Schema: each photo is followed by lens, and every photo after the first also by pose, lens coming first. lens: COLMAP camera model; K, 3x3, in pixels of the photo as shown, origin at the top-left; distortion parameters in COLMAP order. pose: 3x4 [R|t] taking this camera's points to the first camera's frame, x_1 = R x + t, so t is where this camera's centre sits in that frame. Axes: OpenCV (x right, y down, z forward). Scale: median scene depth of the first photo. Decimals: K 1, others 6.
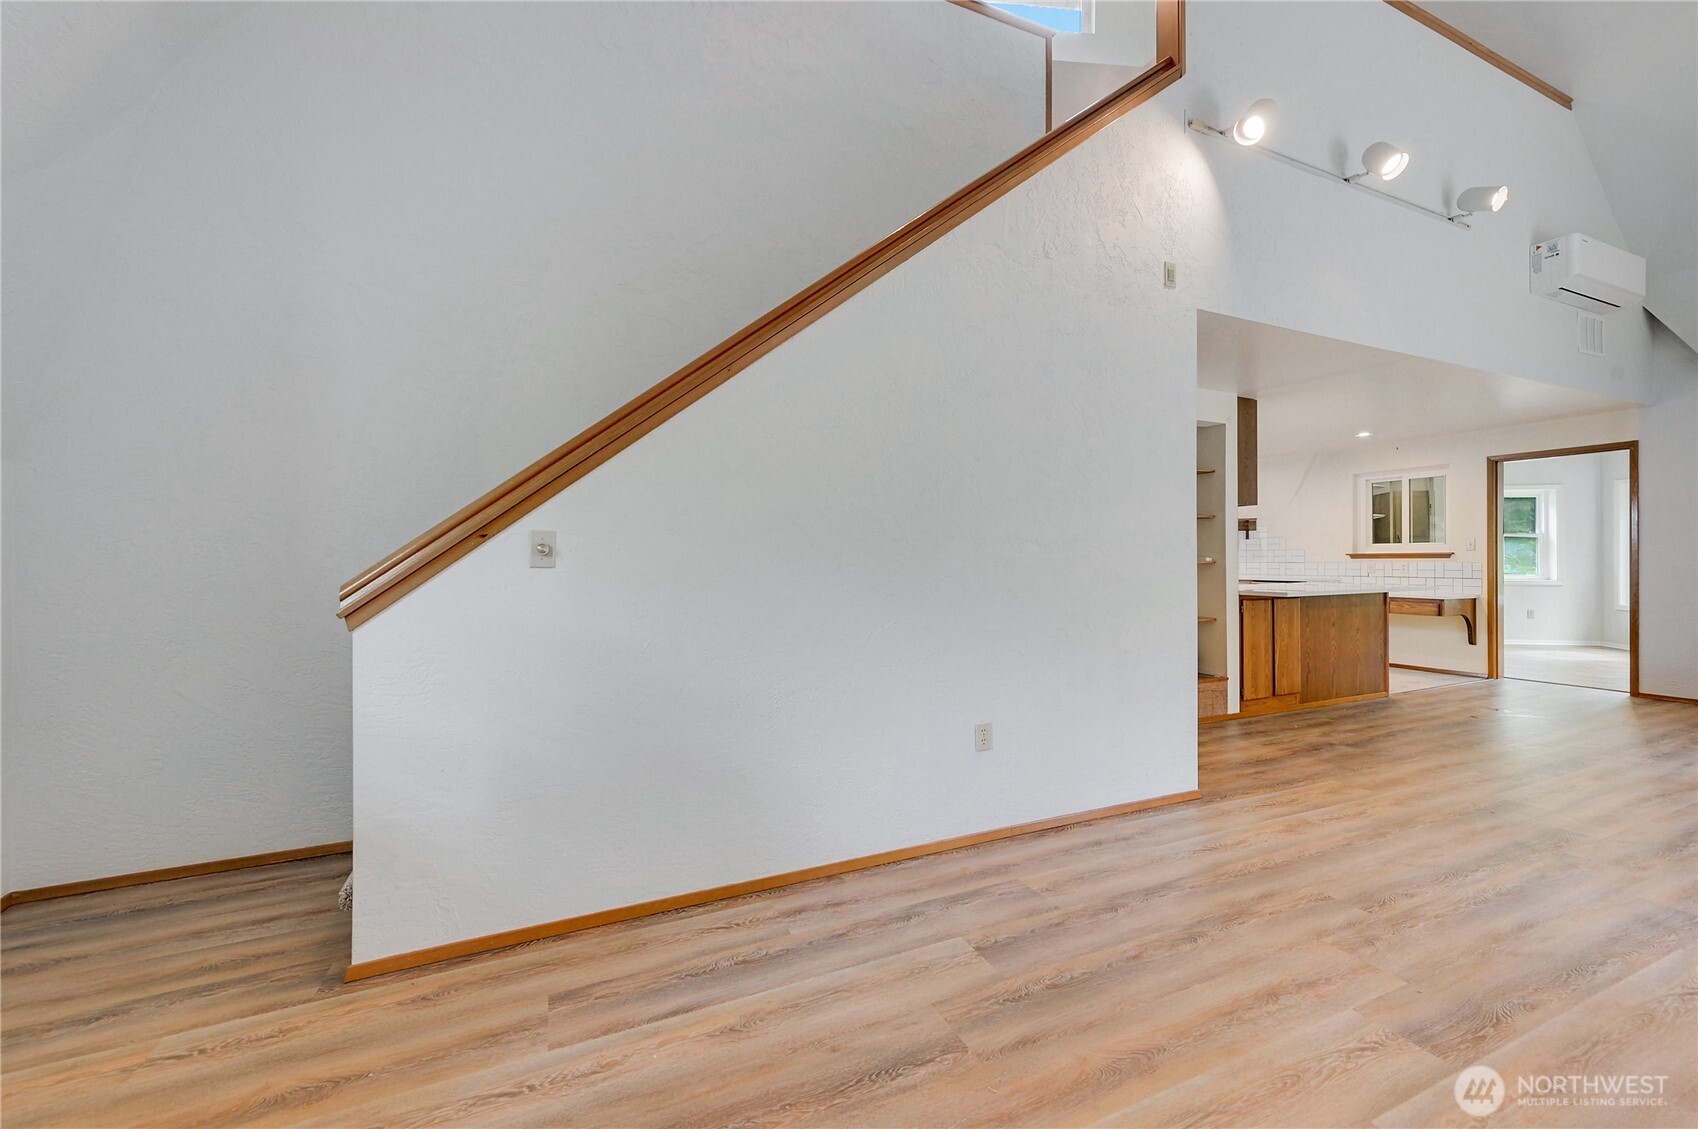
lens RADIAL K [[675.1, 0, 851.3], [0, 675.1, 568.9], [0, 0, 1]] dist [-0.001336, -0.000198]
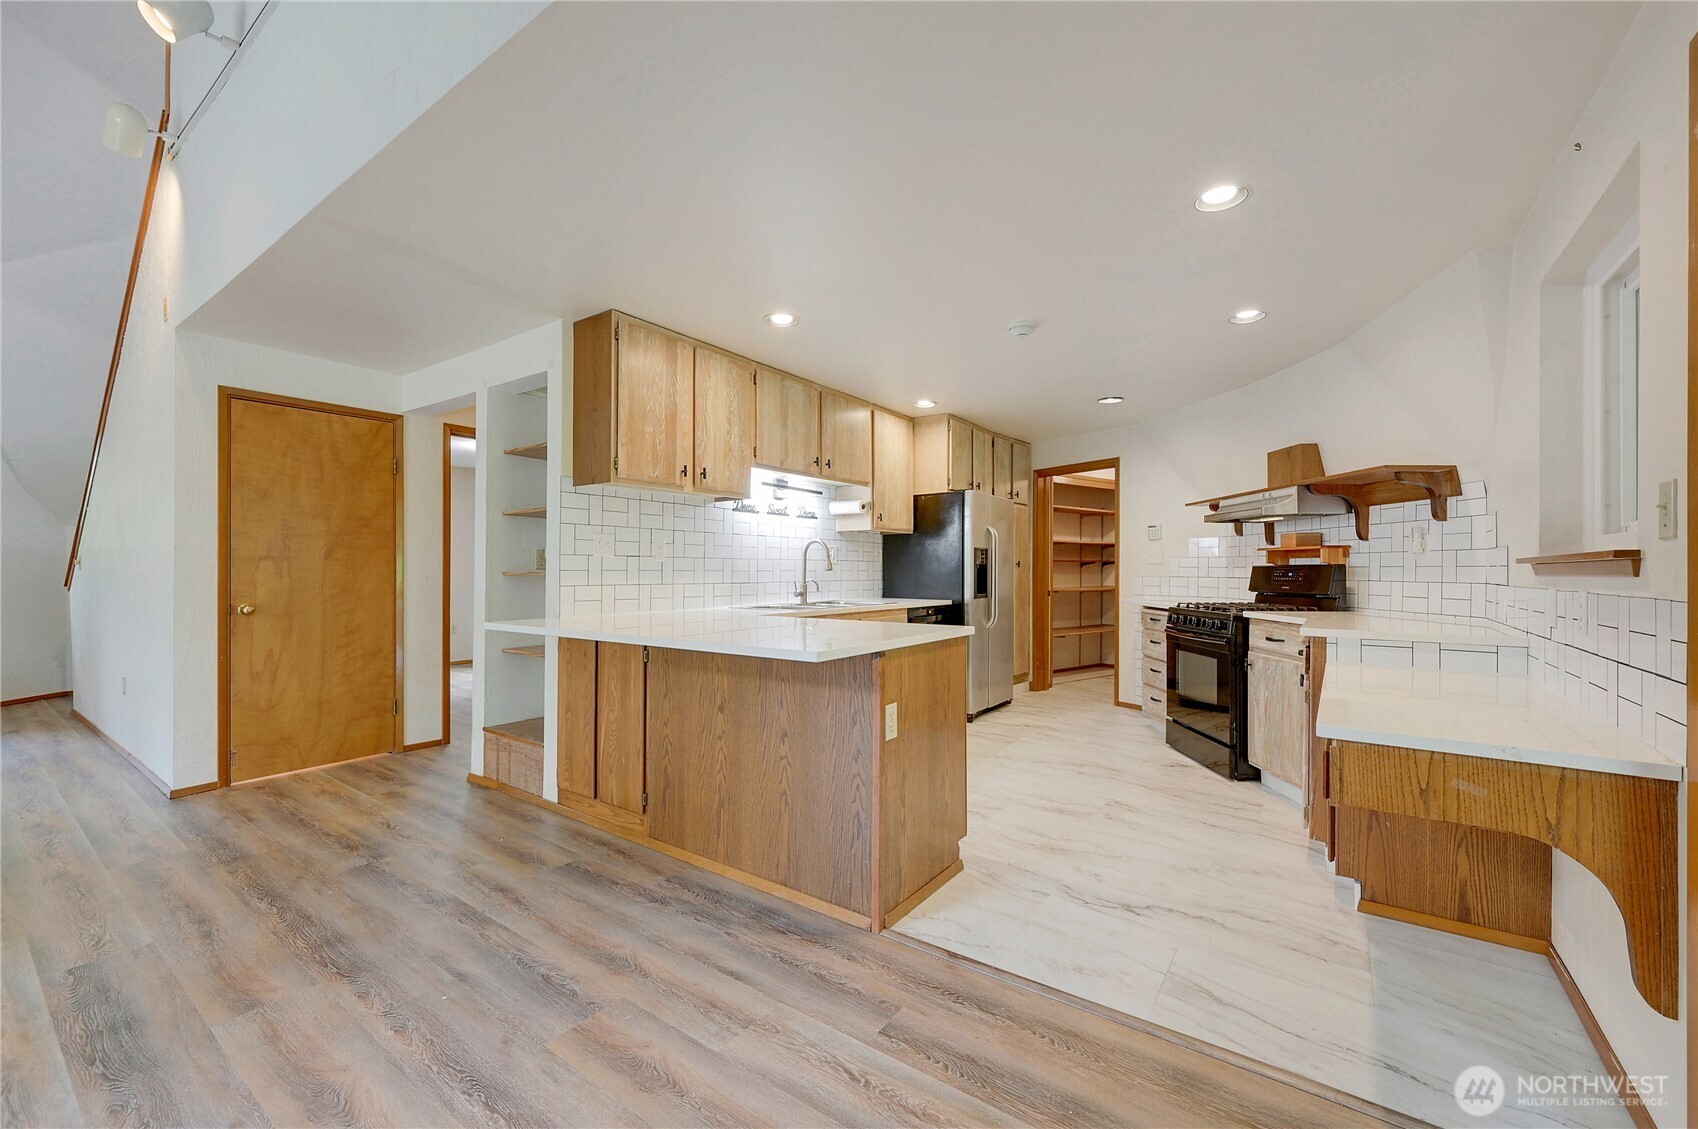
lens RADIAL K [[675.1, 0, 851.3], [0, 675.1, 568.9], [0, 0, 1]] dist [-0.001336, -0.000198]
pose [[0.506277, 0.005816, -0.862352, 1.268574], [-0.016417, 0.999861, -0.002895, -0.018230], [0.862215, 0.015622, 0.506302, 0.898276]]
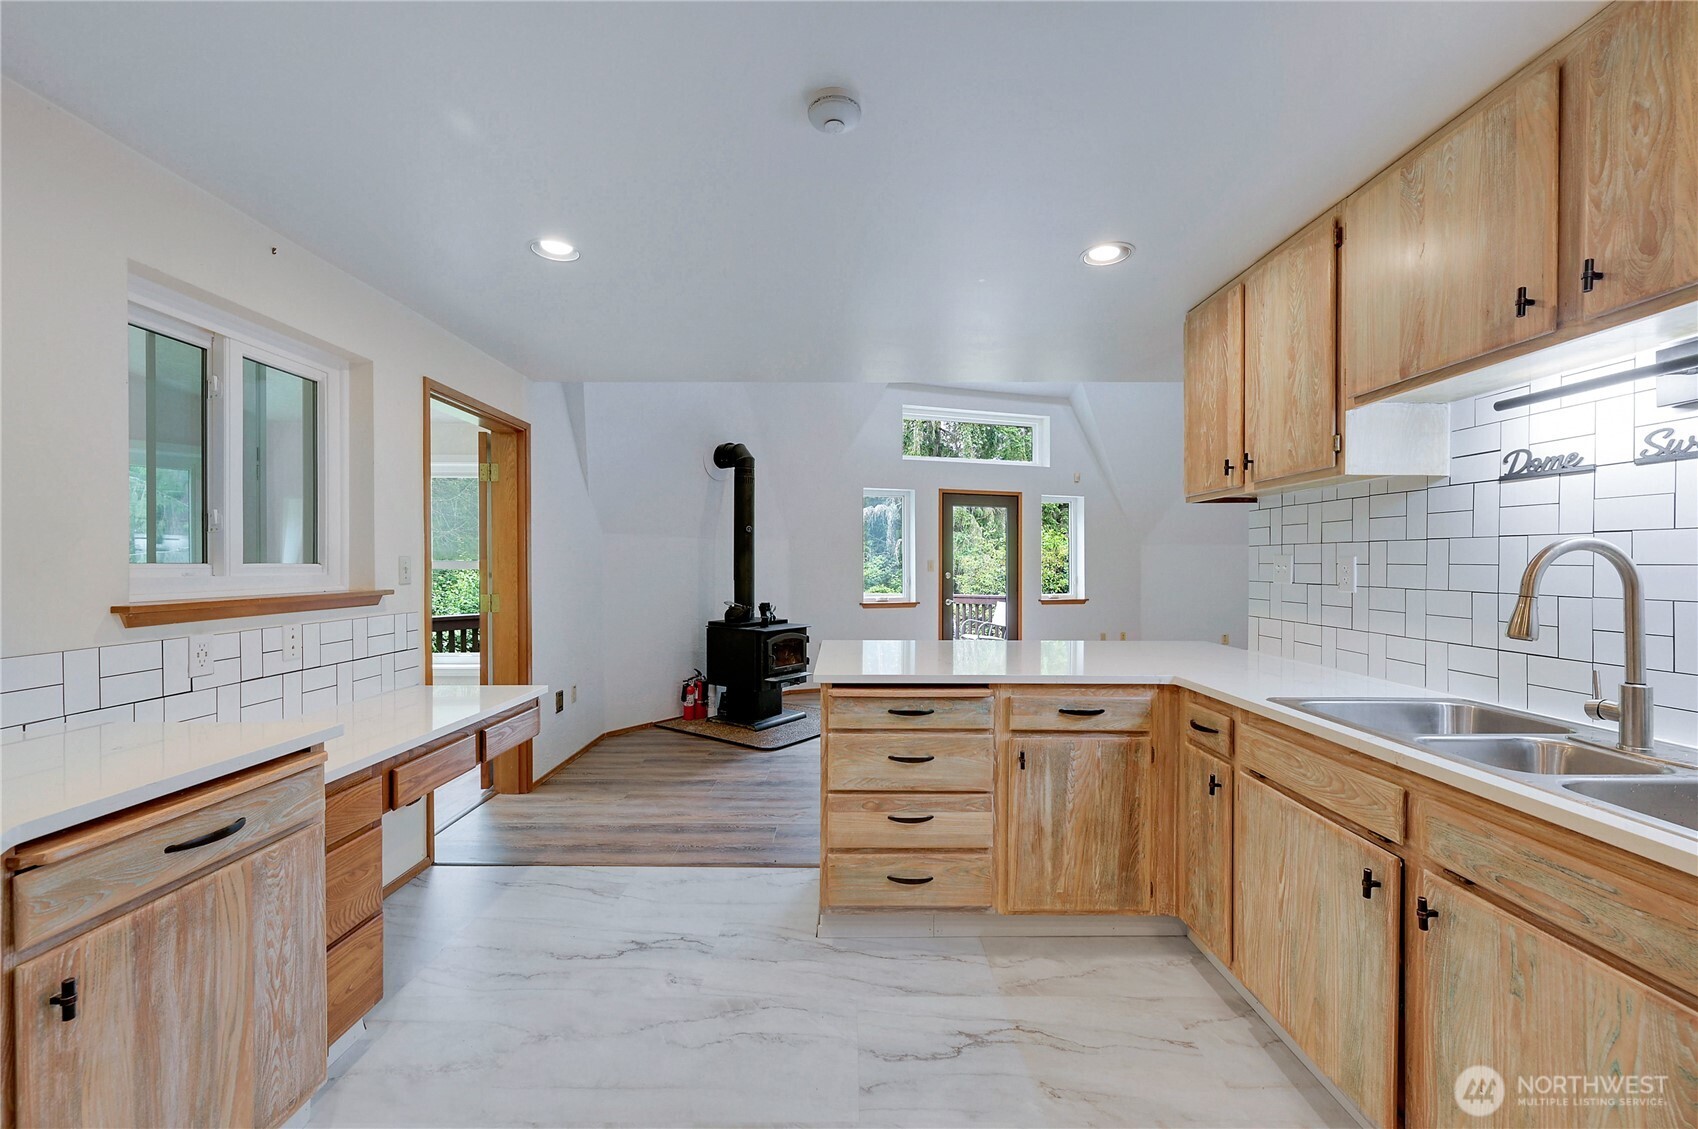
lens RADIAL K [[685.4, 0, 856.0], [0, 685.4, 563.7], [0, 0, 1]] dist [-0.001350, -0.000155]
pose [[-0.915587, 0.005830, 0.402077, 0.637083], [0.011142, 0.999879, 0.010875, -0.054839], [-0.401965, 0.014437, -0.915541, 1.672815]]
